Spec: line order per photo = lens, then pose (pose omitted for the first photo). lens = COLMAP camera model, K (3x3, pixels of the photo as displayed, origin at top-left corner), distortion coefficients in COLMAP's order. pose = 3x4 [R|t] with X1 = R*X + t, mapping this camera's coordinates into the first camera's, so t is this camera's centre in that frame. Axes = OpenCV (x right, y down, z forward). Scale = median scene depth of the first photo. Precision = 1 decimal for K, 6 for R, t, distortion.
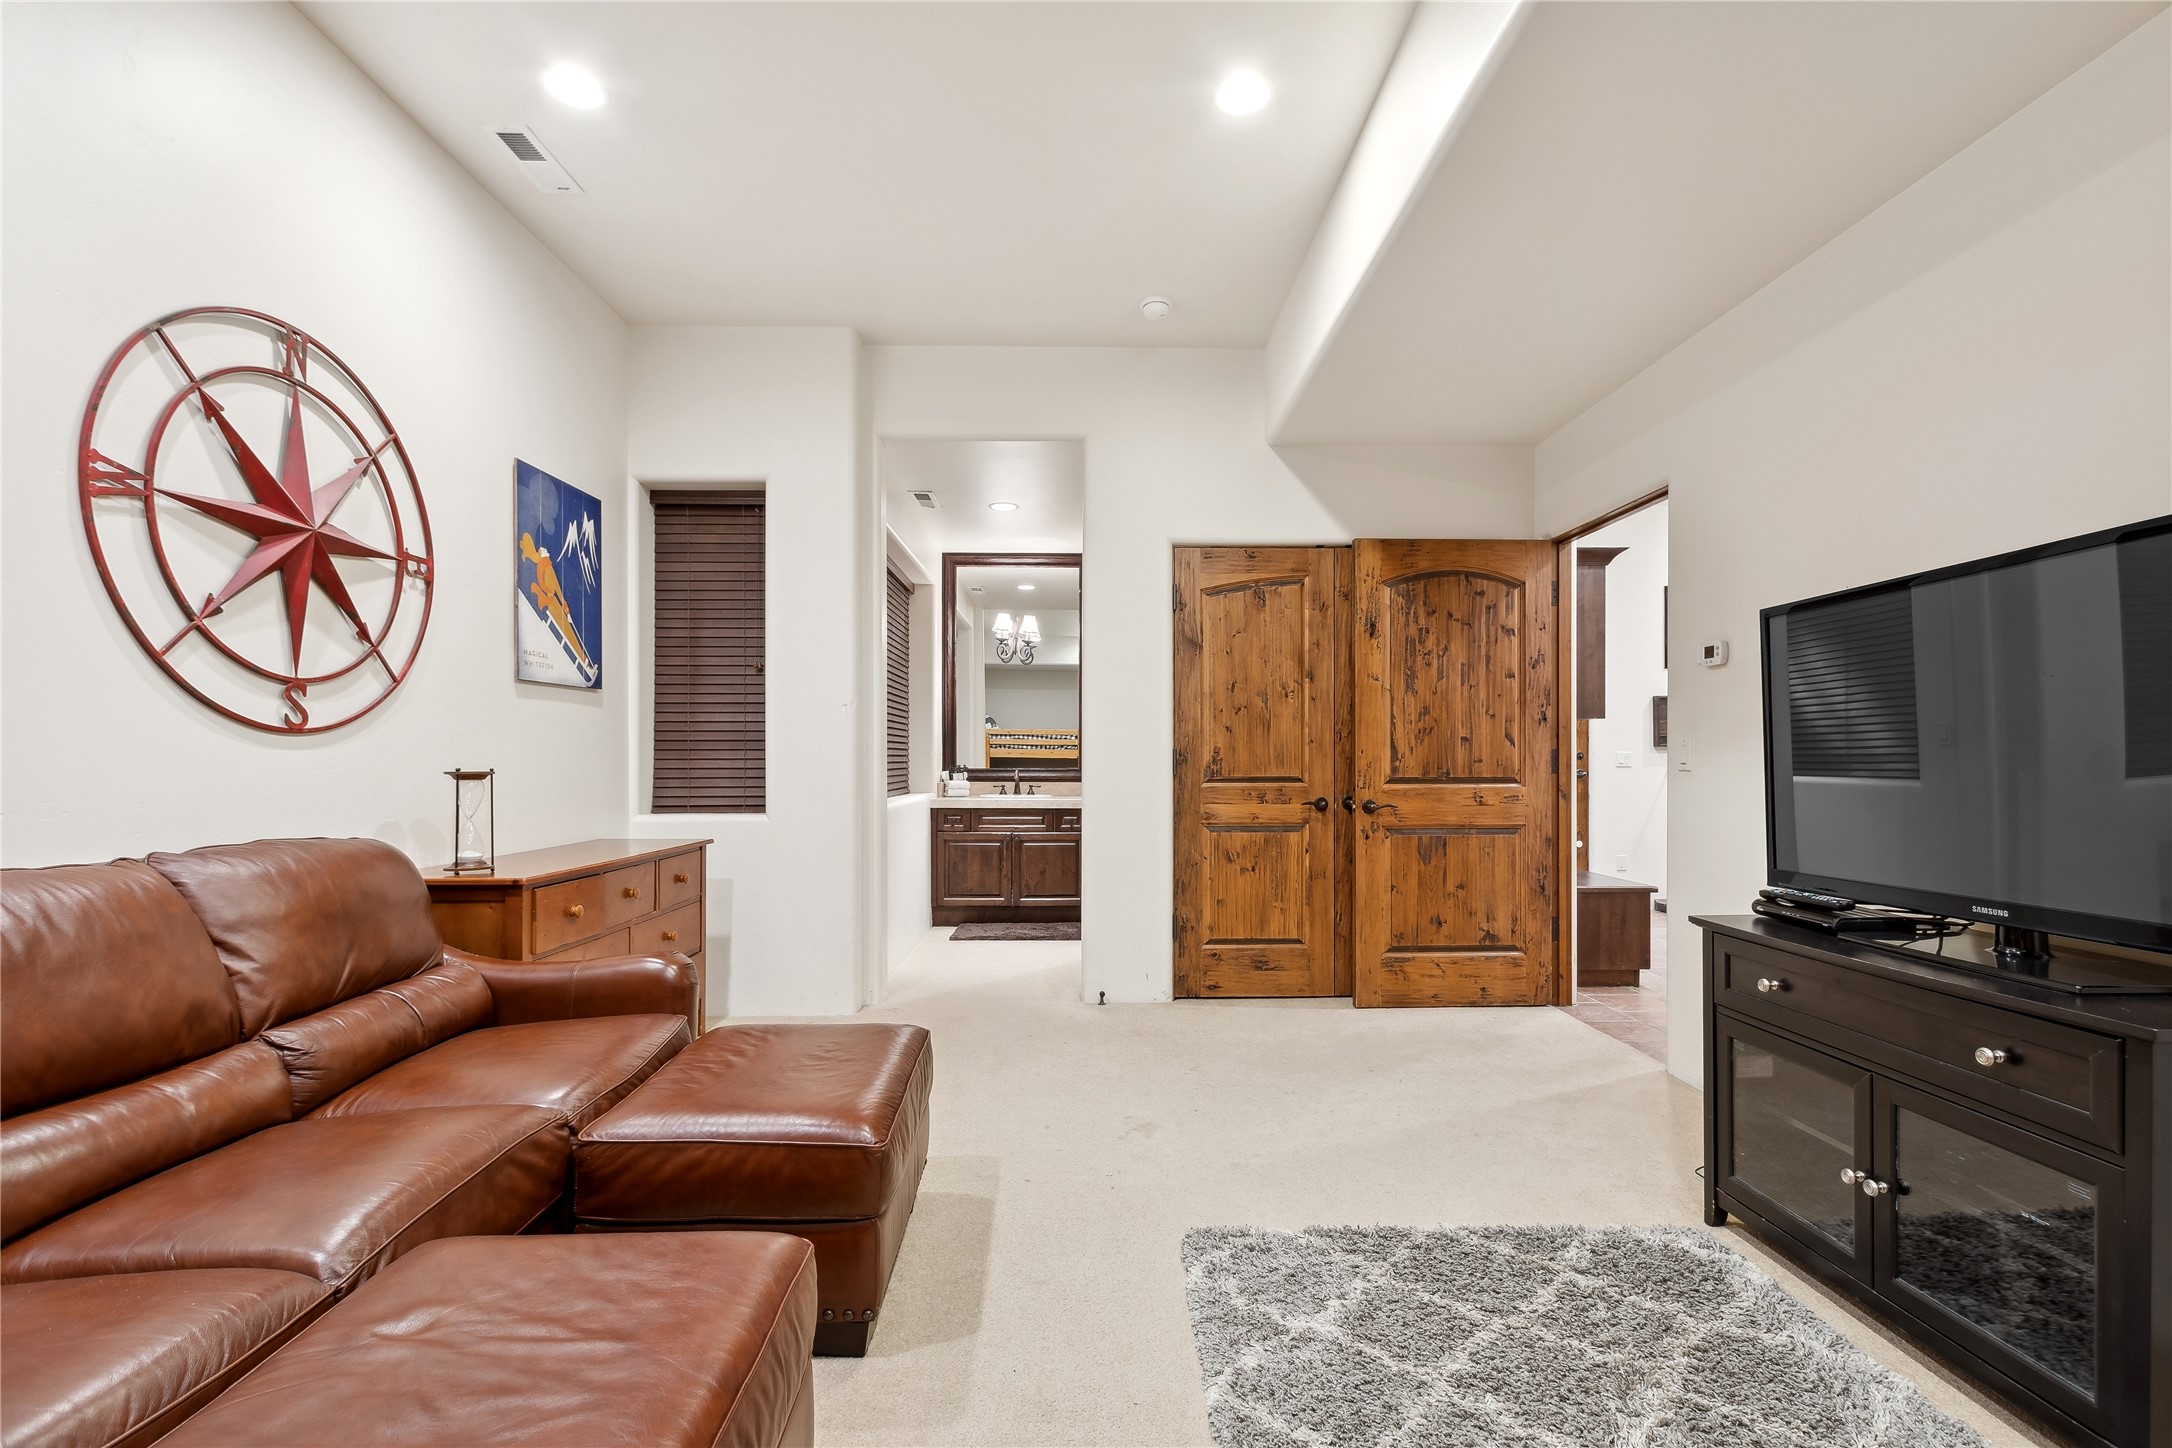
lens RADIAL K [[956.4, 0, 1083.5], [0, 956.4, 743.0], [0, 0, 1]] dist [0.002562, -0.000089]
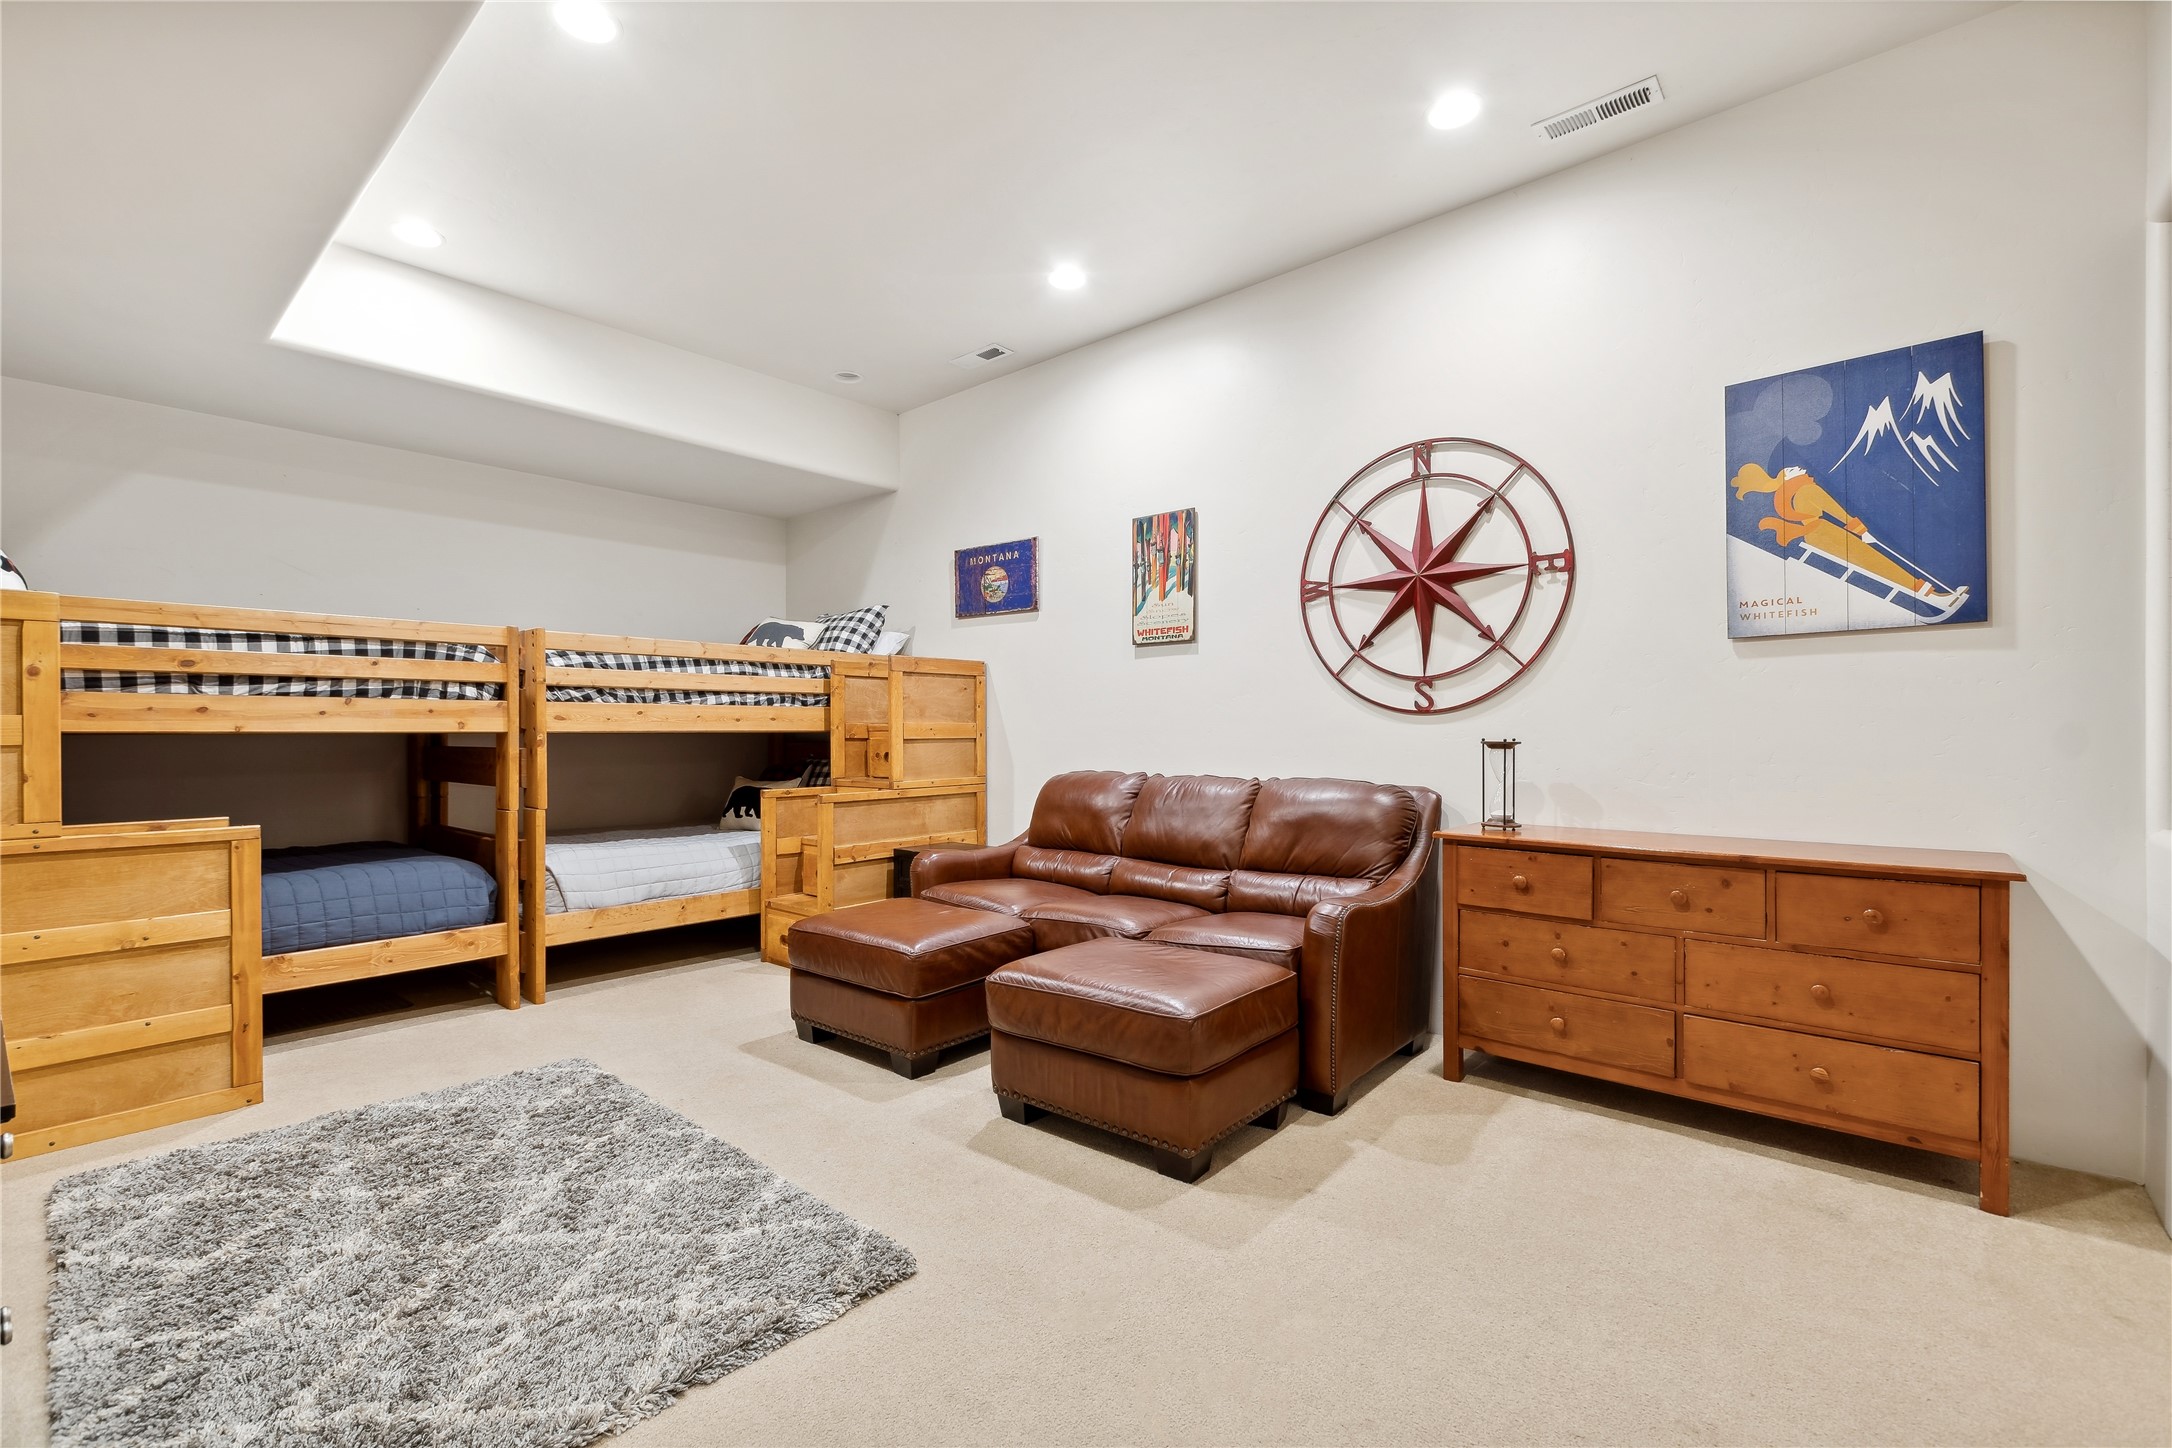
lens RADIAL K [[956.4, 0, 1083.5], [0, 956.4, 743.0], [0, 0, 1]] dist [0.002562, -0.000089]
pose [[-0.672990, 0.011908, -0.739556, 0.562873], [0.016309, 0.999866, 0.001258, 0.022299], [0.739472, -0.011214, -0.673094, 1.426743]]
